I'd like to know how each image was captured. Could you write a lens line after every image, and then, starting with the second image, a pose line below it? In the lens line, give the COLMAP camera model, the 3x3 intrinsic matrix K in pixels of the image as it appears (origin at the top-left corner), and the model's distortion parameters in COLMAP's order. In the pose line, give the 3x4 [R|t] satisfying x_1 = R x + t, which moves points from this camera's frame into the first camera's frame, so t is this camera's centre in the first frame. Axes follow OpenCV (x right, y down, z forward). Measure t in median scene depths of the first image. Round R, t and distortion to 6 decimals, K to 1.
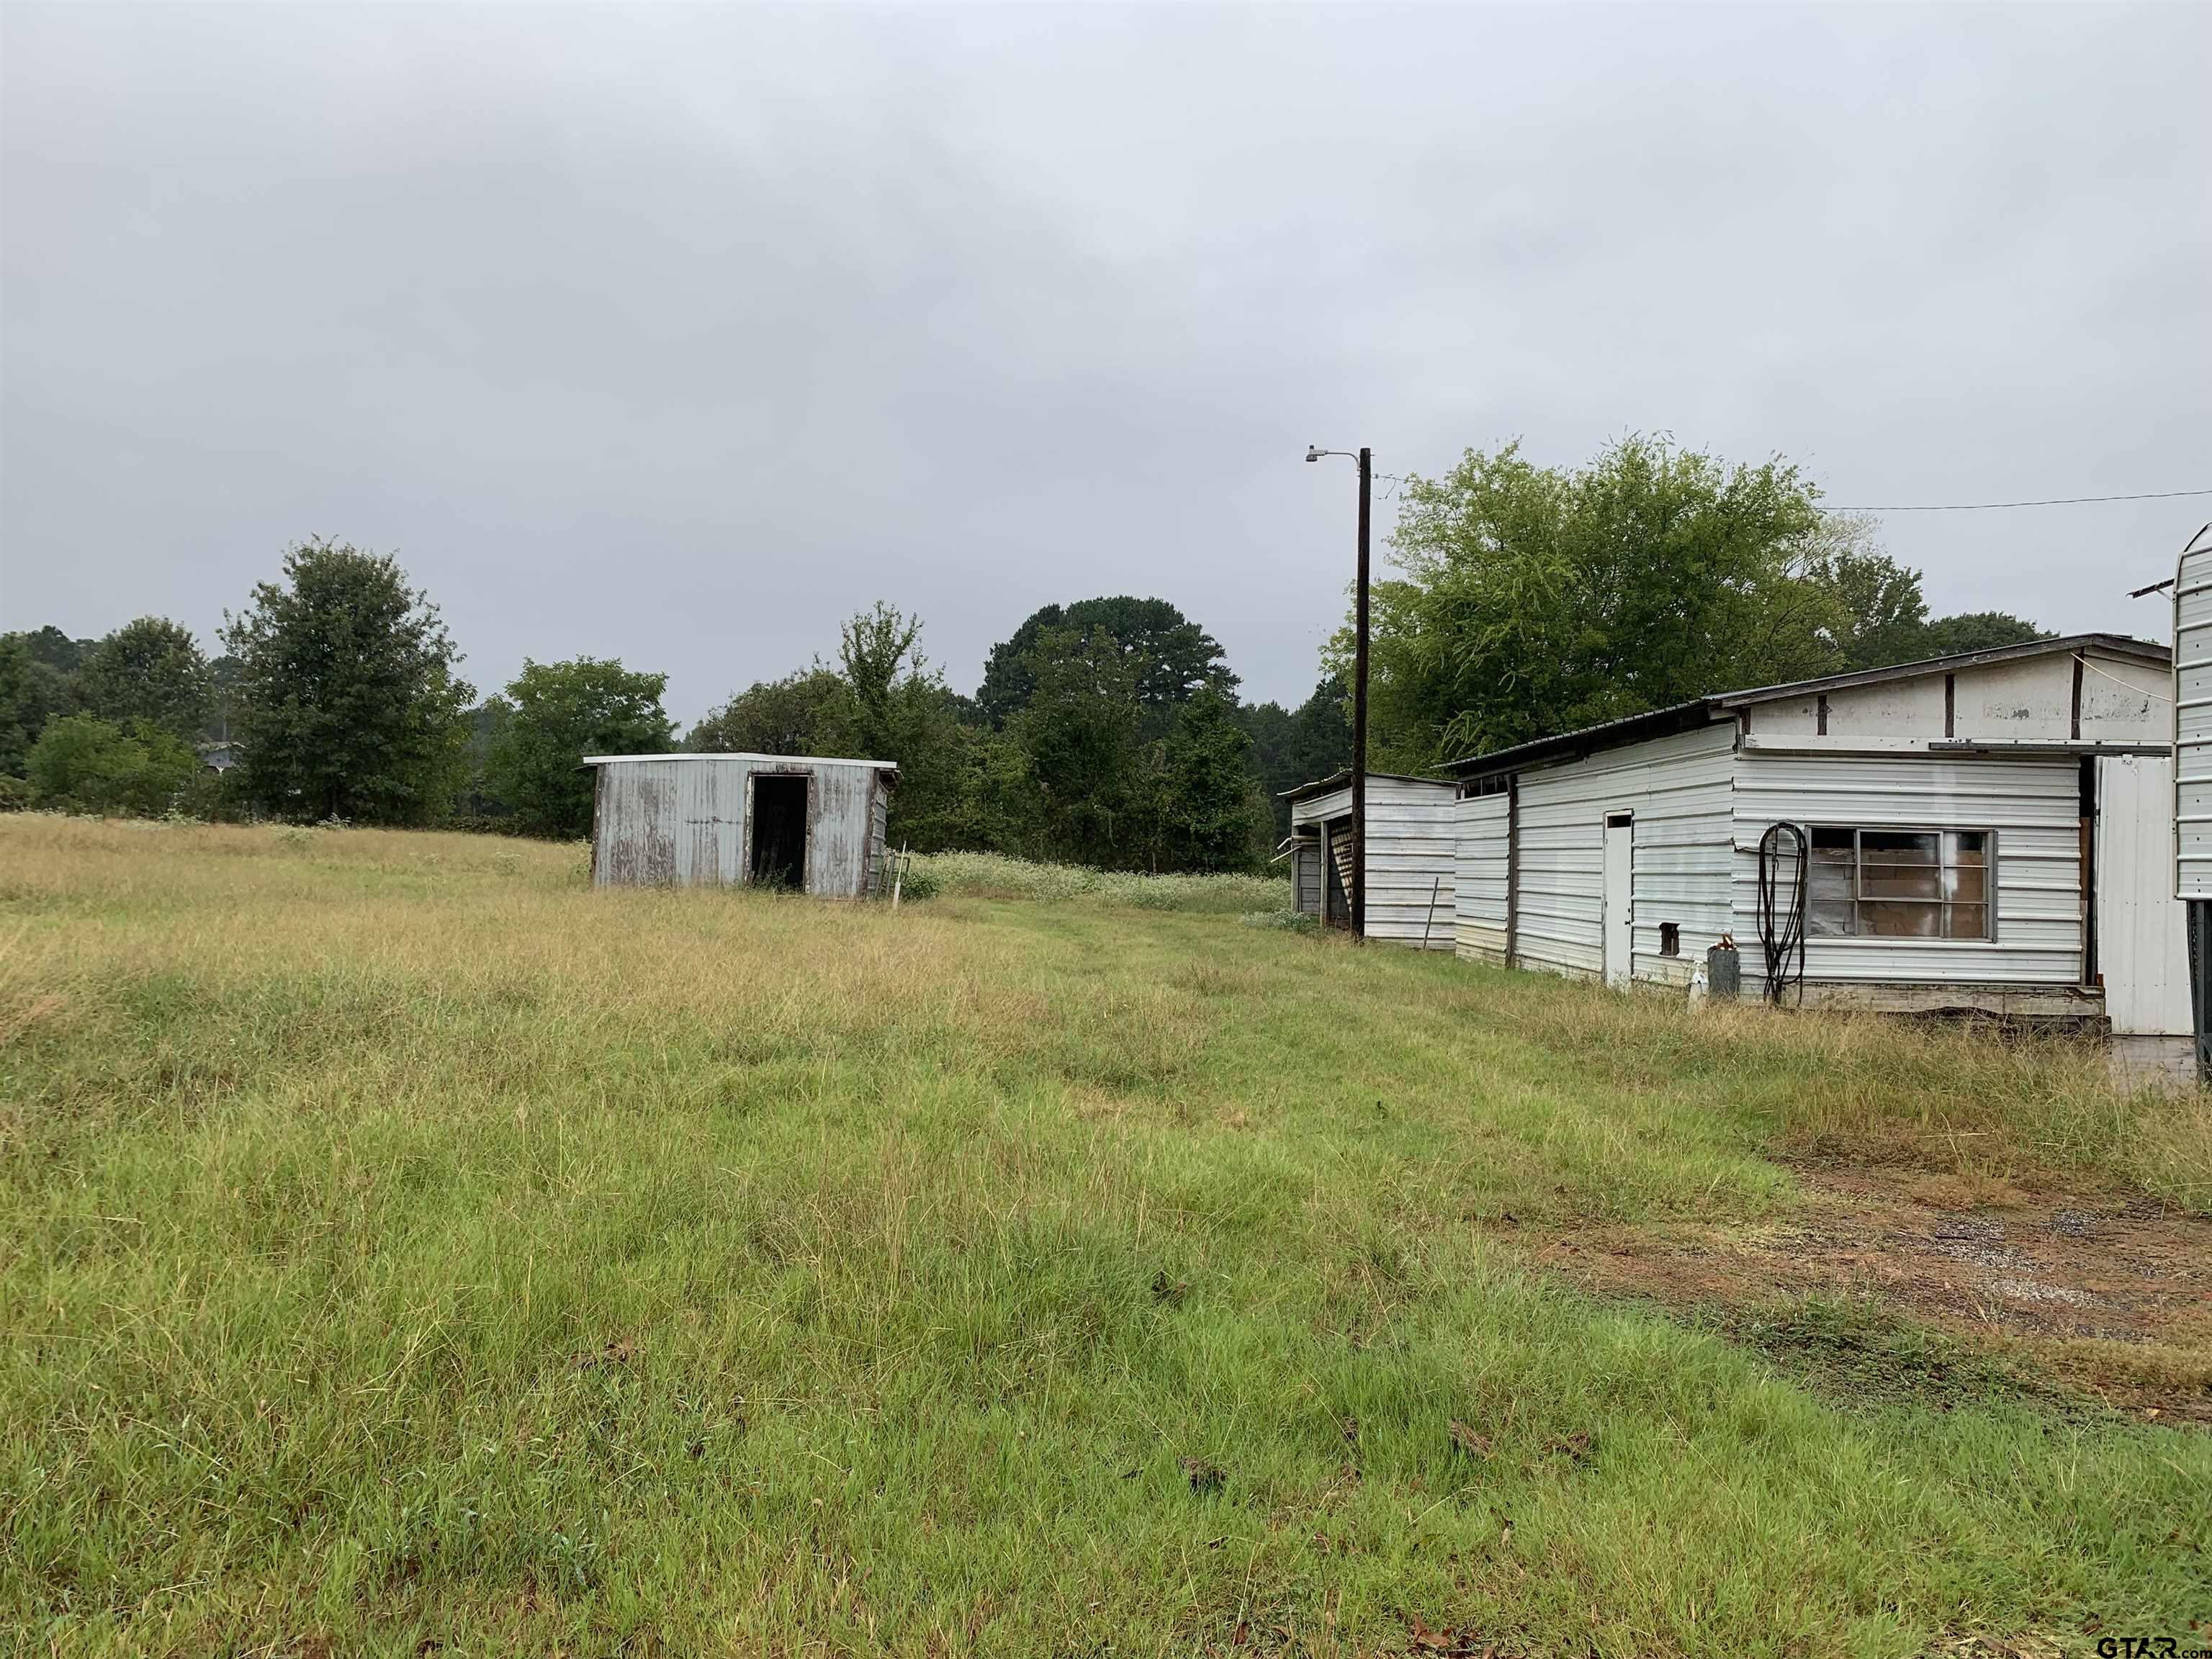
lens RADIAL K [[1666.1, 0, 1112.9], [0, 1666.1, 815.3], [0, 0, 1]] dist [0.046643, -0.051737]
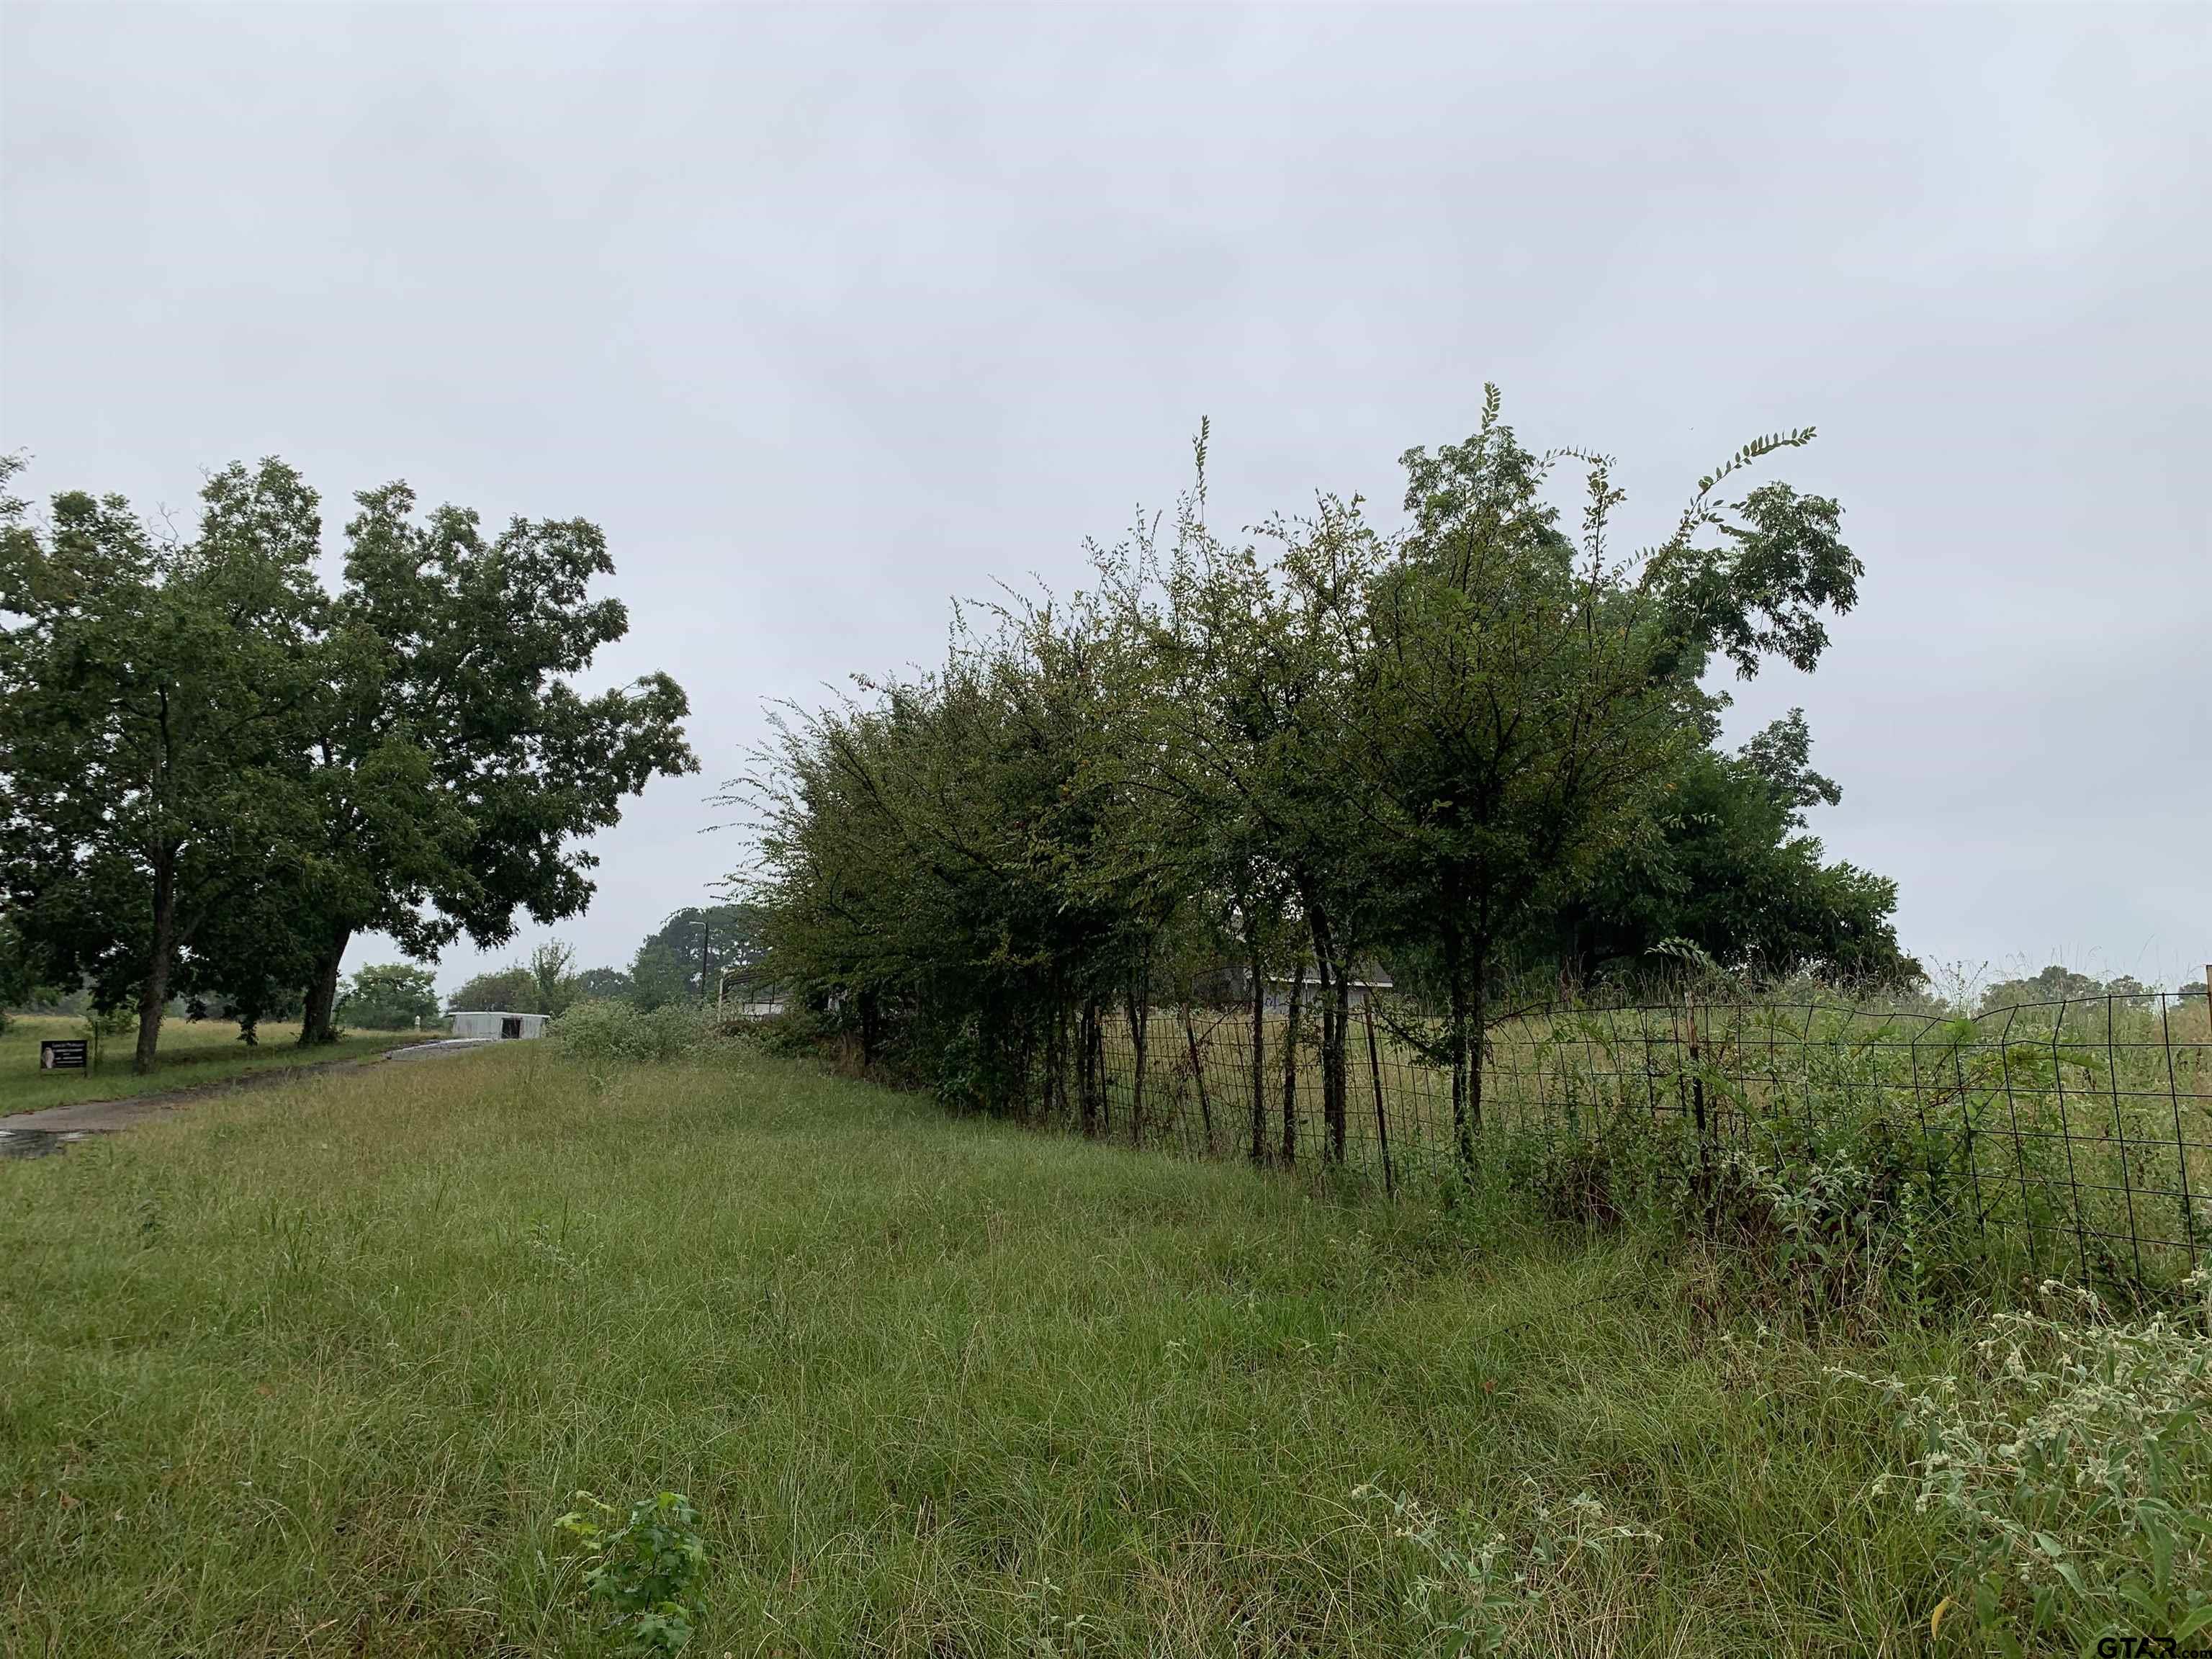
lens RADIAL K [[1666.1, 0, 1112.9], [0, 1666.1, 815.3], [0, 0, 1]] dist [0.046643, -0.051737]
pose [[0.984052, 0.034794, 0.174445, 0.160079], [-0.006374, 0.986951, -0.160892, 0.045061], [-0.177767, 0.157214, 0.971433, -1.058403]]
